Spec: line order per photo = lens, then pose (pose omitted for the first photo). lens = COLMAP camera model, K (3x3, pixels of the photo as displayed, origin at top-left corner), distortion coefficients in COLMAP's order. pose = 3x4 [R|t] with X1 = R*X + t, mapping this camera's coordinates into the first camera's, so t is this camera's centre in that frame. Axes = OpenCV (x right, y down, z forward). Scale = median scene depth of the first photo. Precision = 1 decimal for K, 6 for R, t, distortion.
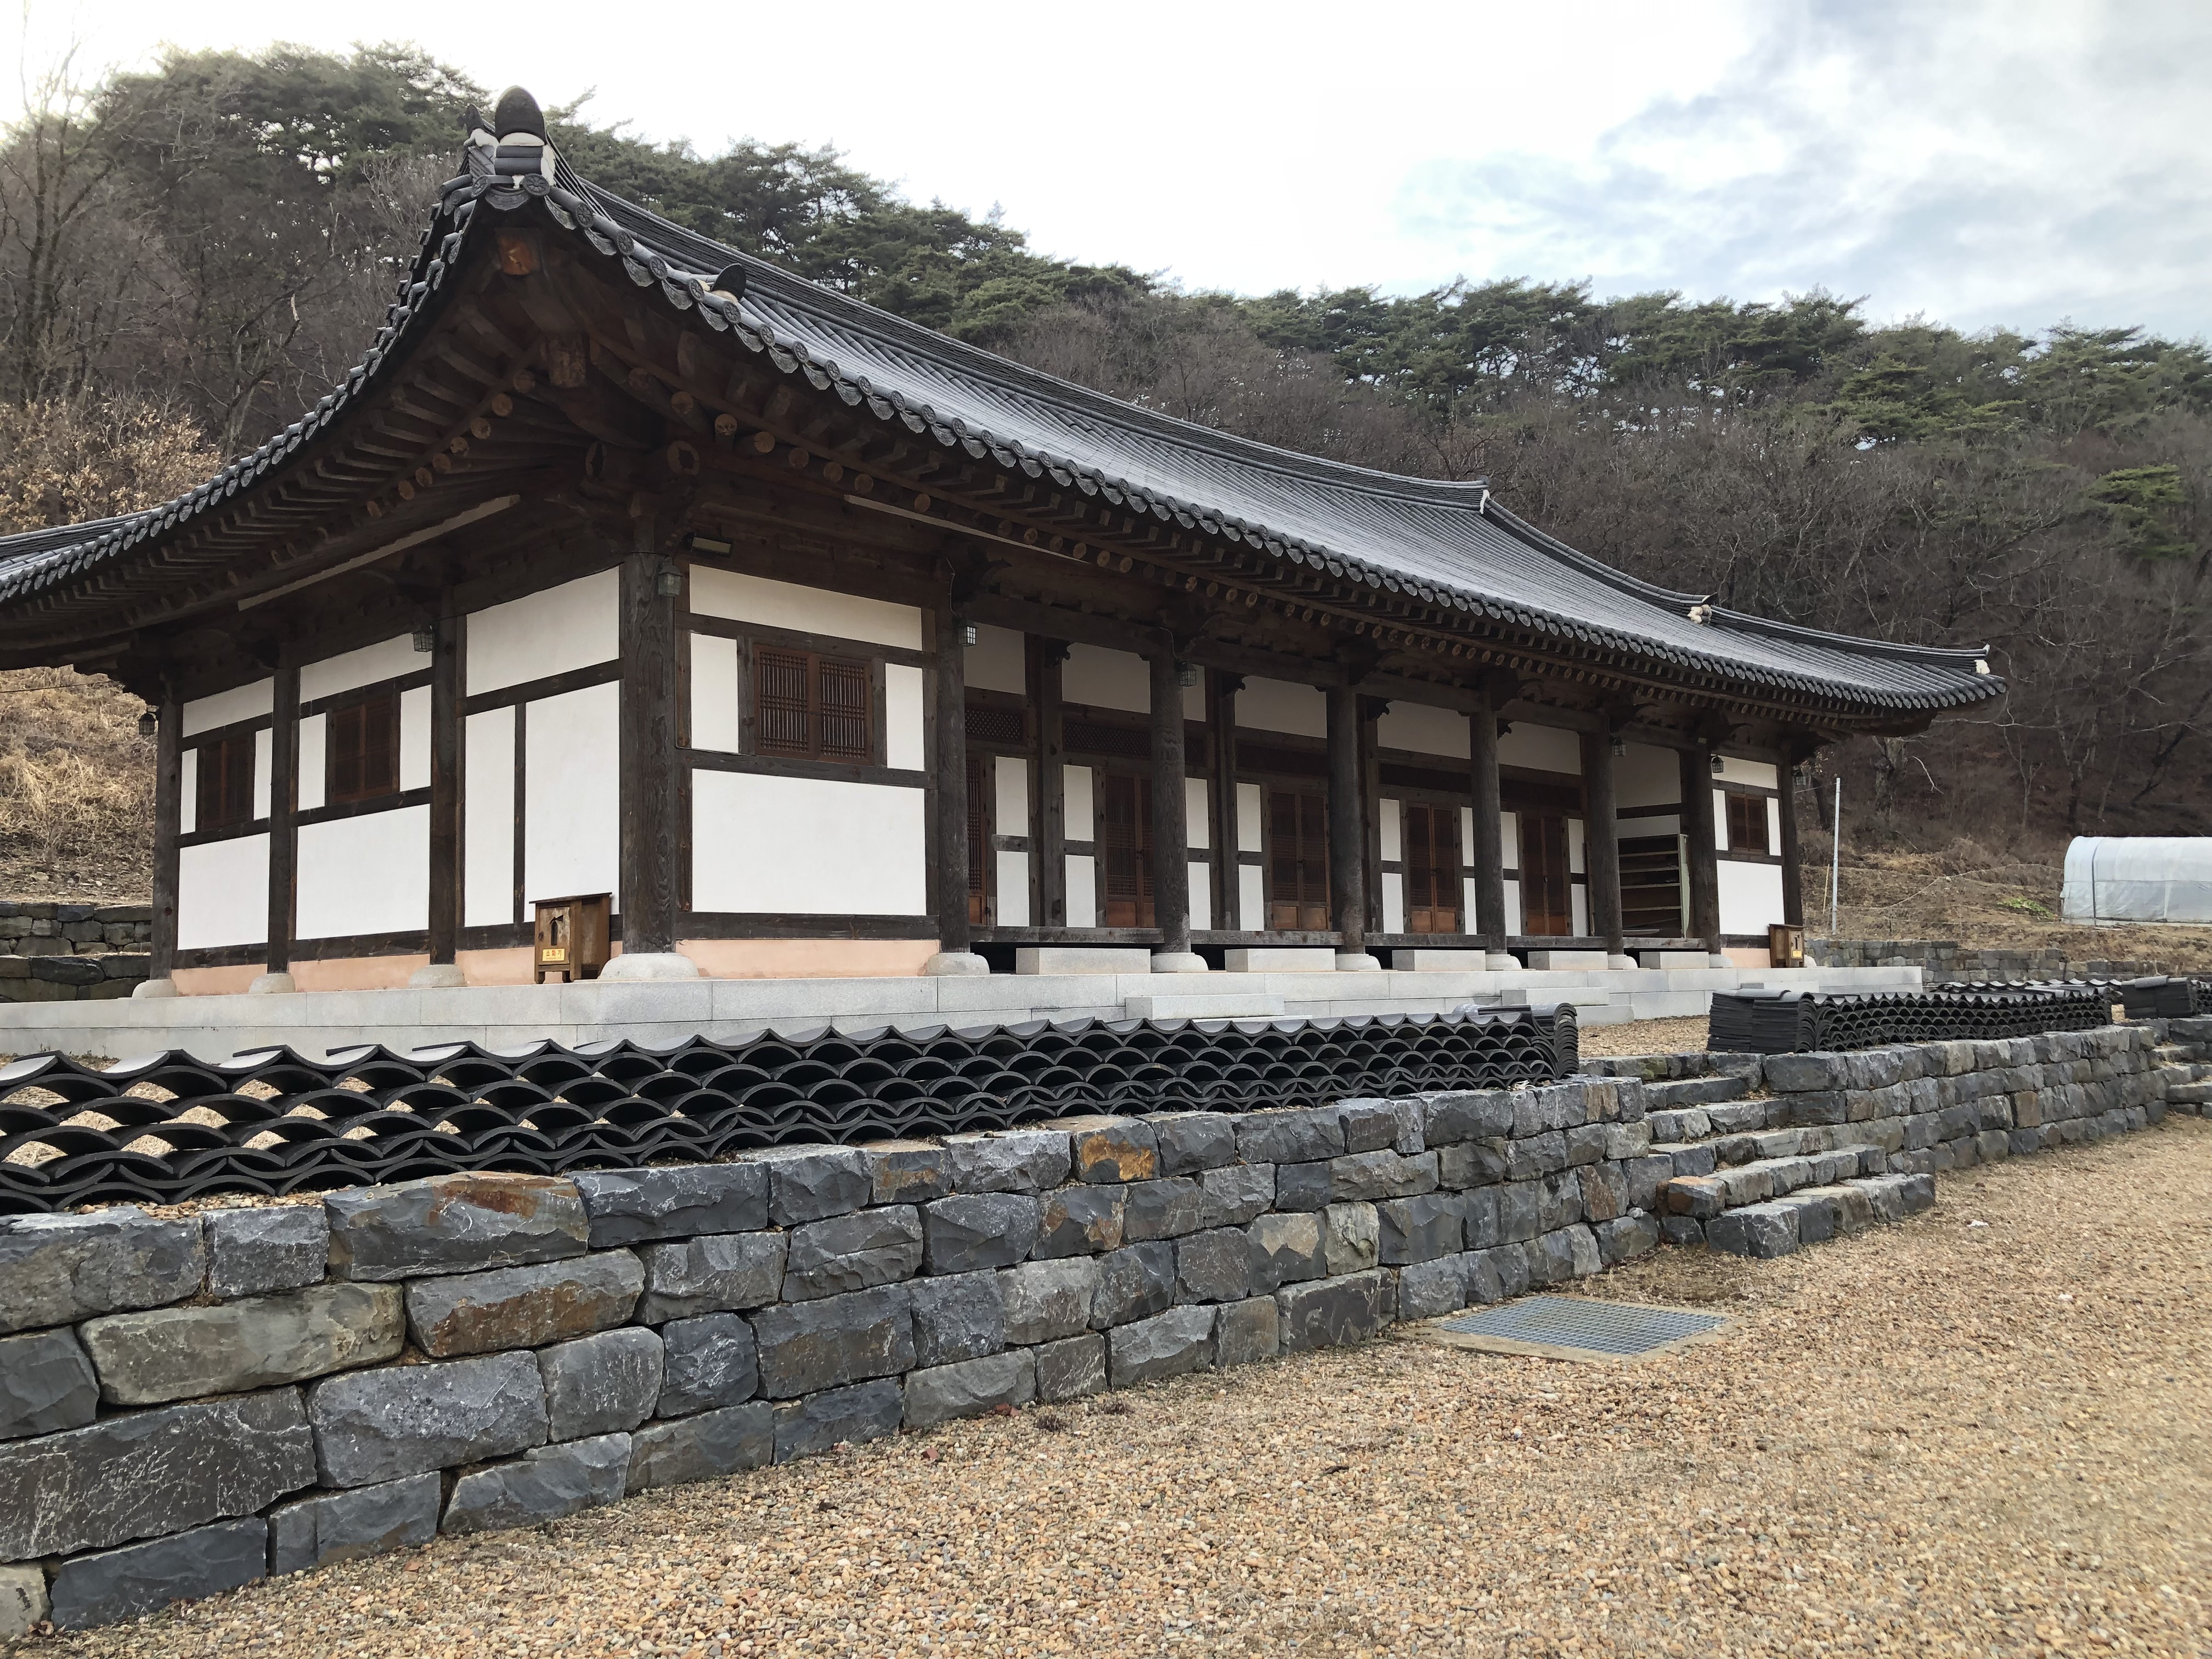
lens RADIAL K [[1801.9, 0, 1063.1], [0, 1801.9, 788.6], [0, 0, 1]] dist [0.120310, -0.249252]
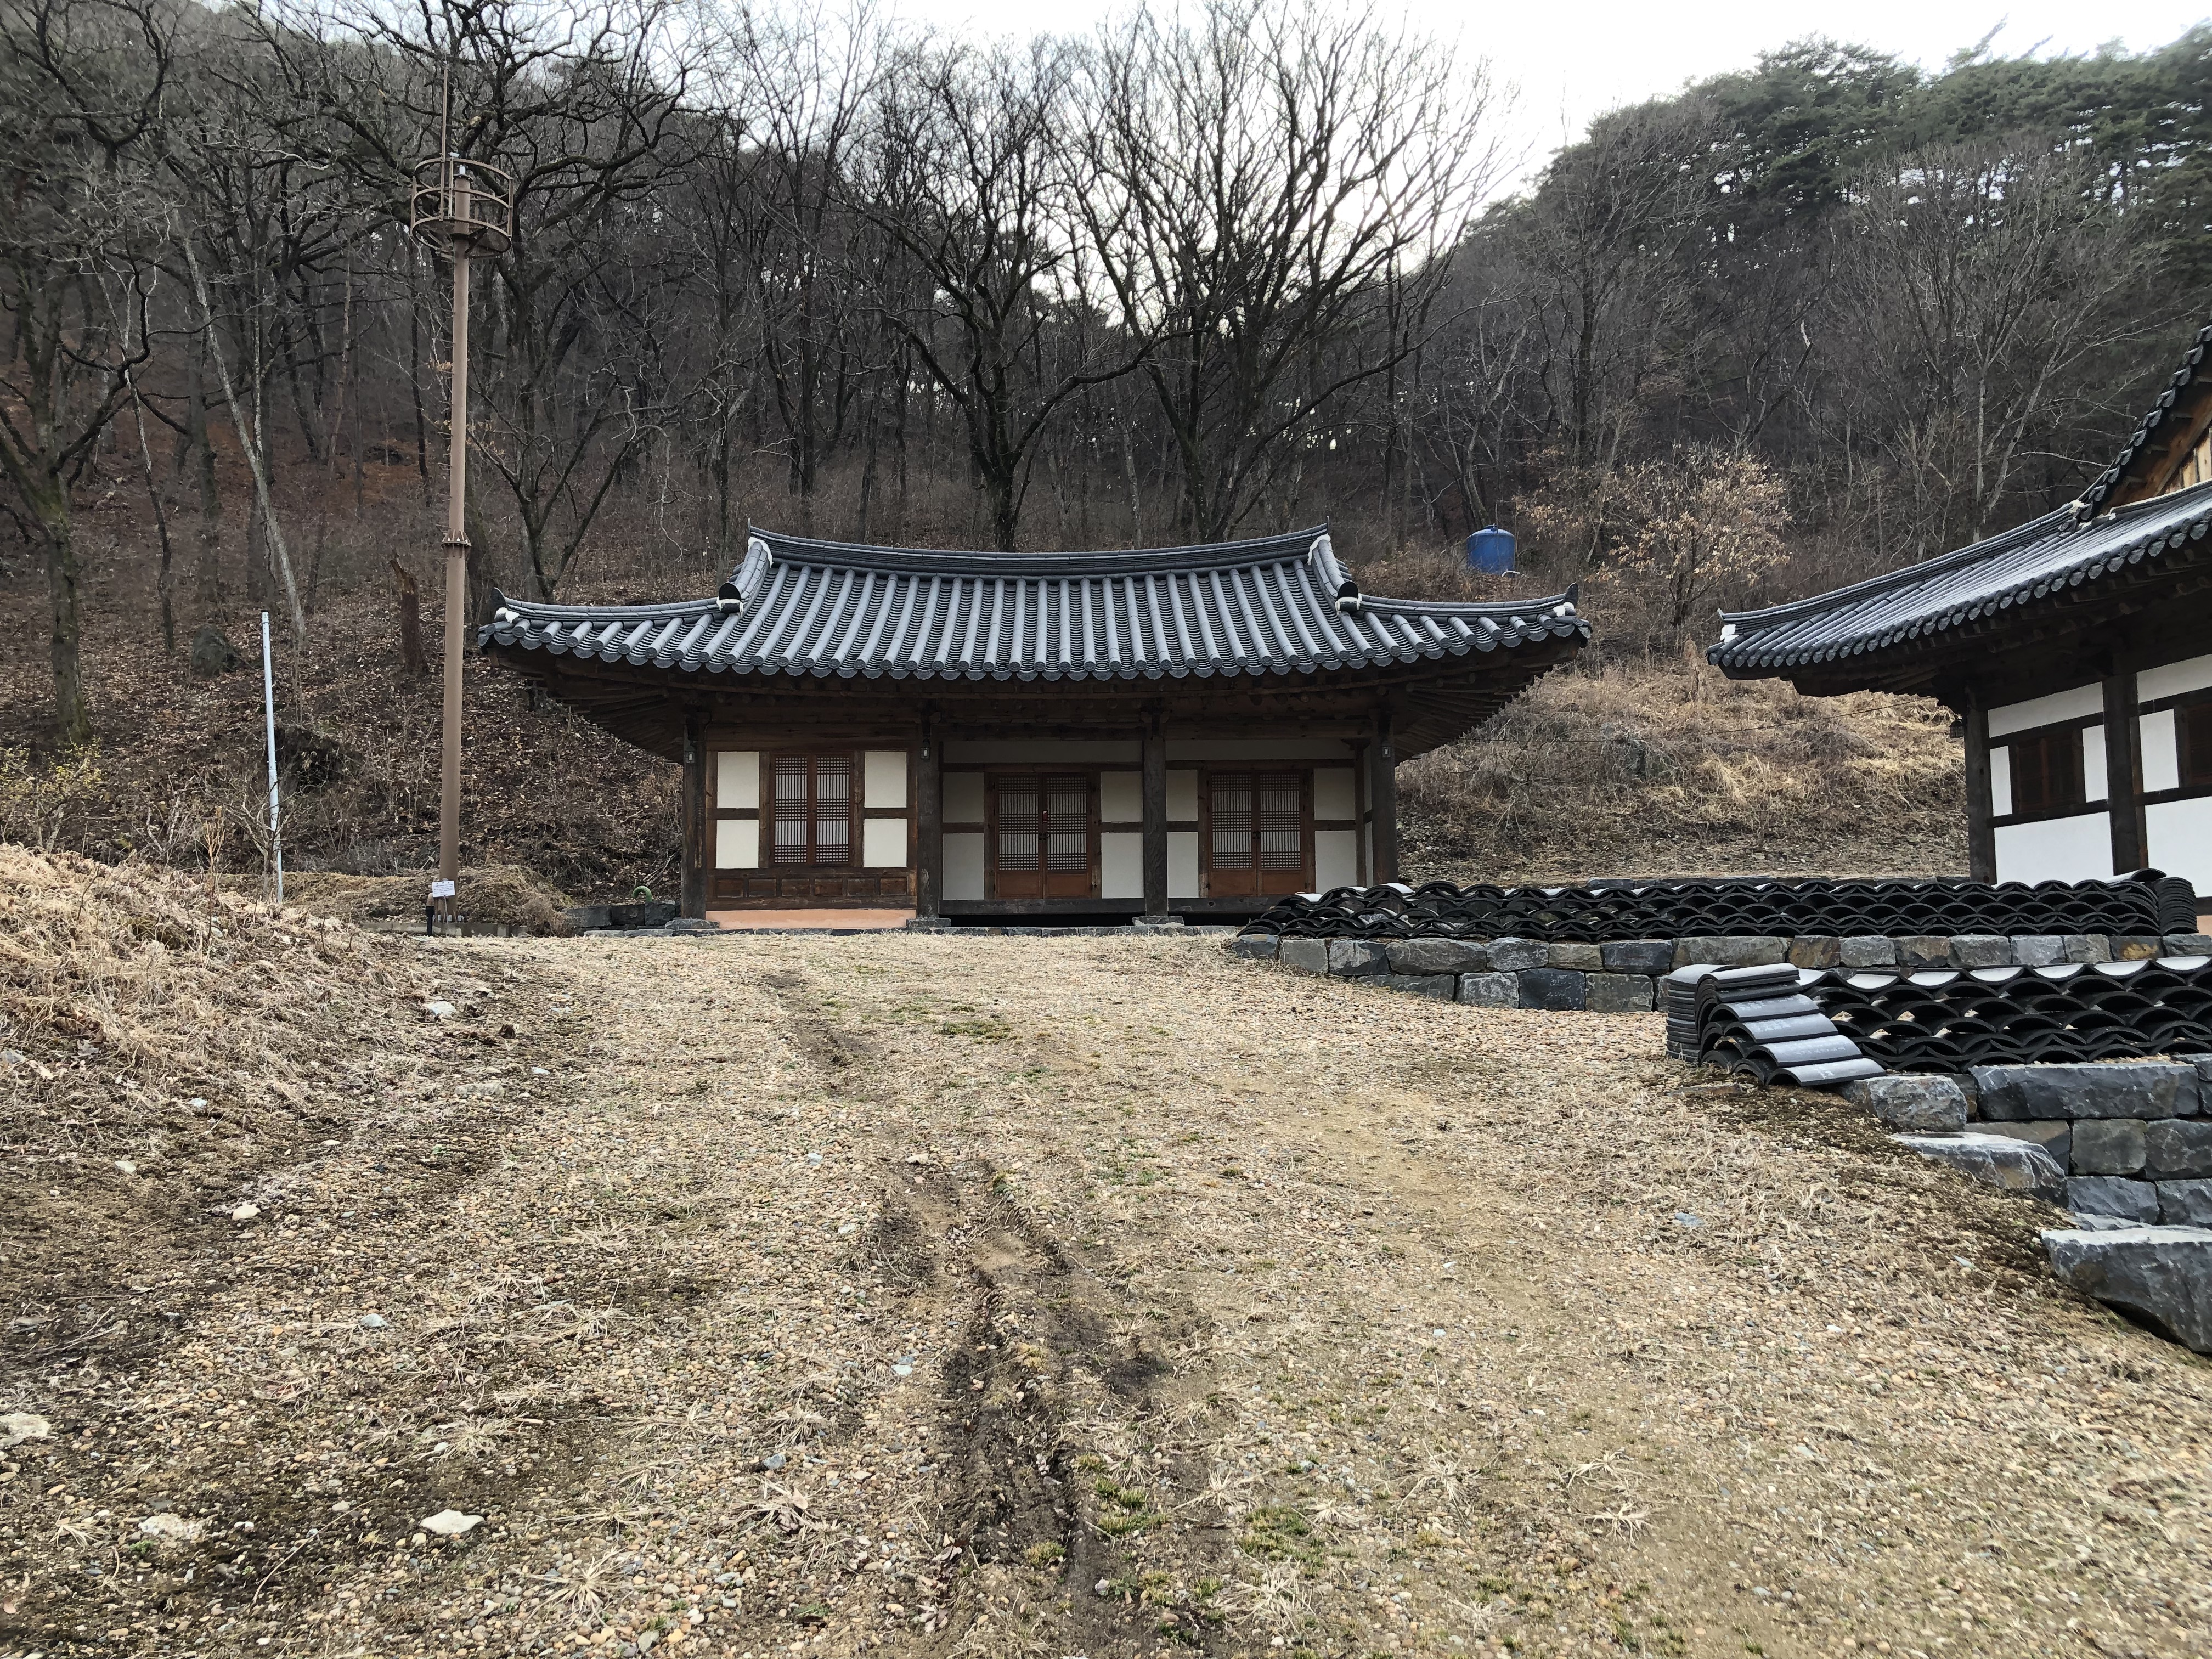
lens RADIAL K [[1757.6, 0, 1002.1], [0, 1757.6, 833.7], [0, 0, 1]] dist [0.005773, -0.049077]
pose [[0.717008, -0.042381, -0.695776, -0.146576], [0.069104, 0.997555, 0.010451, -0.022158], [0.693632, -0.055574, 0.718183, -0.307397]]
